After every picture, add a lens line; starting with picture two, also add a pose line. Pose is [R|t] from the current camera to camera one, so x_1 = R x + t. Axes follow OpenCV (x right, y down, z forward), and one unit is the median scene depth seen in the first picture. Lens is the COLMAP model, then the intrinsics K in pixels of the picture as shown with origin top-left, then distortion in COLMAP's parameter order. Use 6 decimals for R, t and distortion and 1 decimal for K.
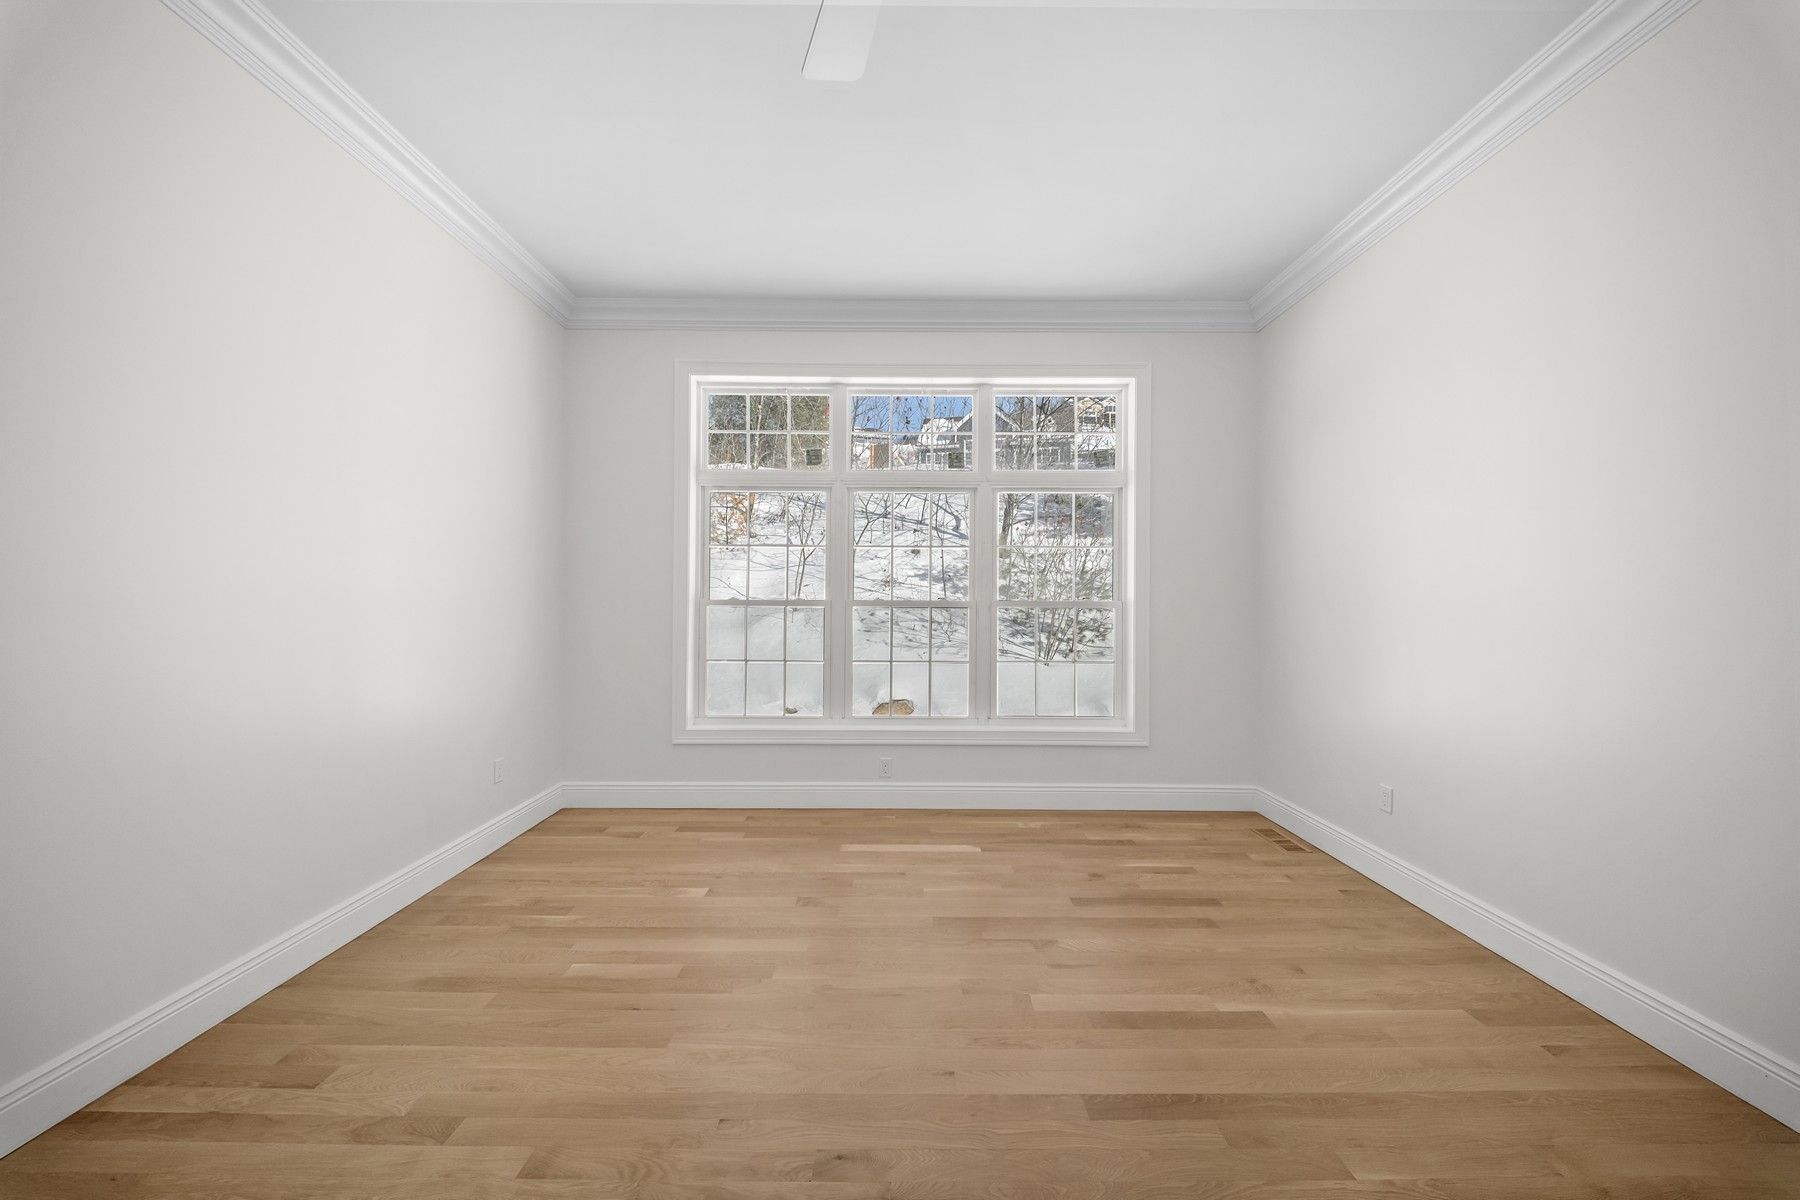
lens RADIAL K [[676.9, 0, 893.4], [0, 676.9, 604.6], [0, 0, 1]] dist [-0.000793, -0.000302]
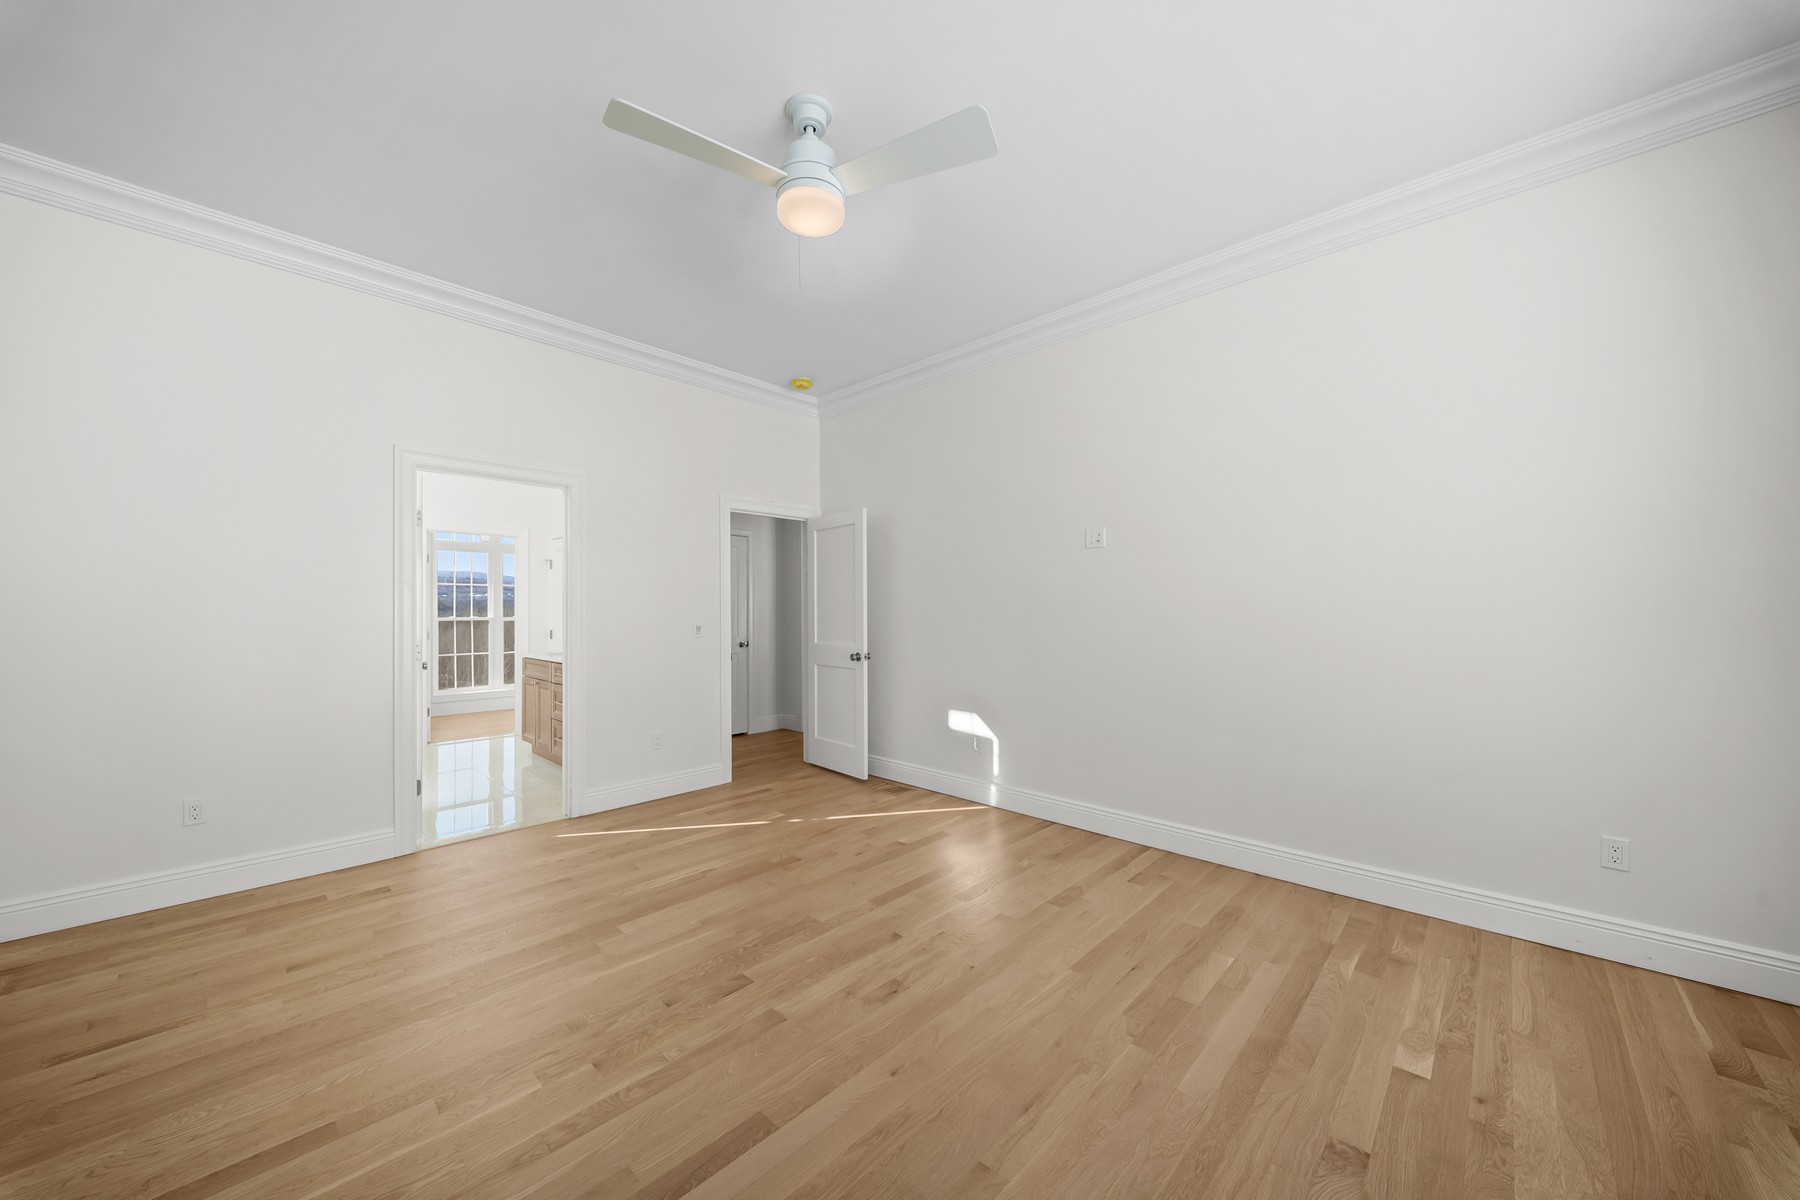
lens RADIAL K [[630.7, 0, 906.2], [0, 630.7, 606.5], [0, 0, 1]] dist [0.002296, -0.003737]
pose [[-0.693183, -0.009855, -0.720694, 0.619492], [-0.006070, 0.999951, -0.007836, -0.012822], [0.720736, -0.001057, -0.693209, 1.346085]]
